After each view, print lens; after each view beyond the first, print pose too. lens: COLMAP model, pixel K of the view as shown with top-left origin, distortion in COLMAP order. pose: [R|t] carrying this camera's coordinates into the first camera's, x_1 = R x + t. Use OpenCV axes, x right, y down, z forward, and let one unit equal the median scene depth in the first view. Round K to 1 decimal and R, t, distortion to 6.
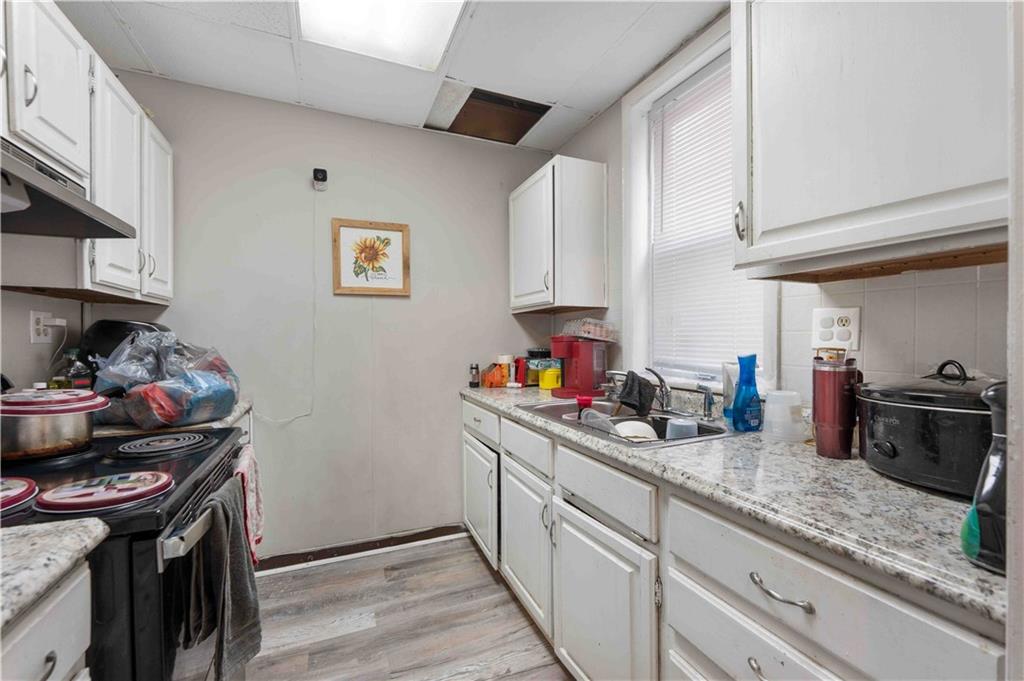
lens RADIAL K [[406.6, 0, 513.4], [0, 406.6, 337.8], [0, 0, 1]] dist [-0.000721, -0.000337]
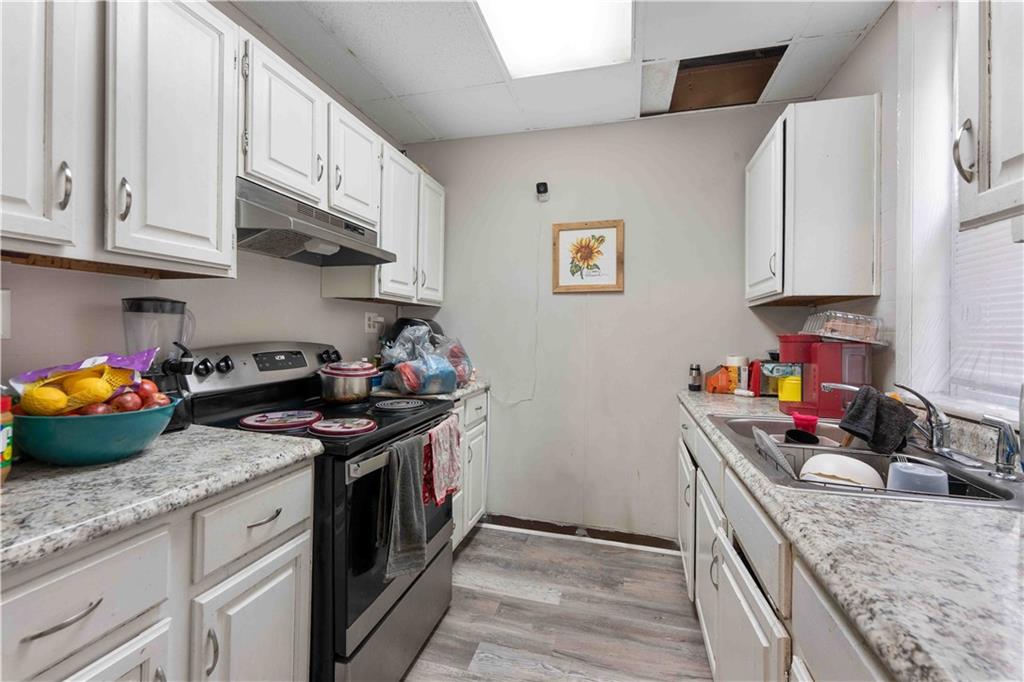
lens RADIAL K [[417.7, 0, 511.7], [0, 417.7, 327.4], [0, 0, 1]] dist [0.000203, -0.000266]
pose [[0.792855, 0.008053, -0.609357, 0.181115], [-0.017105, 0.999813, -0.009042, -0.001797], [0.609170, 0.017592, 0.792845, 0.040077]]
